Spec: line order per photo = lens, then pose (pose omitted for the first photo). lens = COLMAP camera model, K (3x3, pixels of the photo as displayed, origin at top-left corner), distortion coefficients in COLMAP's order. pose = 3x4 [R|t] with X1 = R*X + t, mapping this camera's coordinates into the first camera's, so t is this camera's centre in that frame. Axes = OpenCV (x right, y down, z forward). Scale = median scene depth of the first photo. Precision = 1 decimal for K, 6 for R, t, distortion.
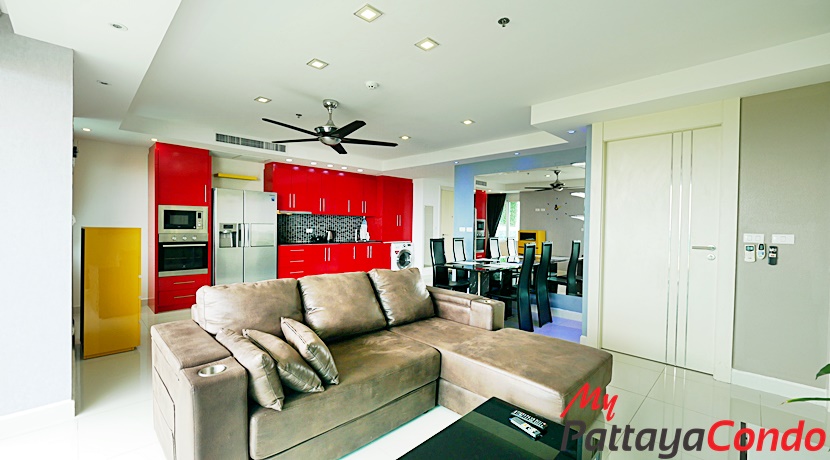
lens RADIAL K [[341.2, 0, 409.2], [0, 341.2, 230.6], [0, 0, 1]] dist [-0.006326, 0.000733]
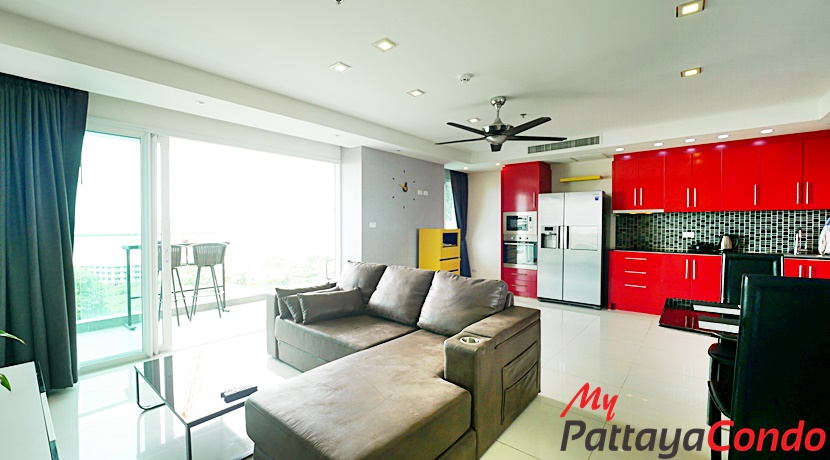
lens RADIAL K [[341.2, 0, 409.0], [0, 341.2, 231.5], [0, 0, 1]] dist [-0.006326, 0.000733]
pose [[0.094842, 0.004610, -0.995482, 0.395858], [-0.015136, 0.999880, 0.003189, 0.000039], [0.995377, 0.014765, 0.094900, 0.371167]]
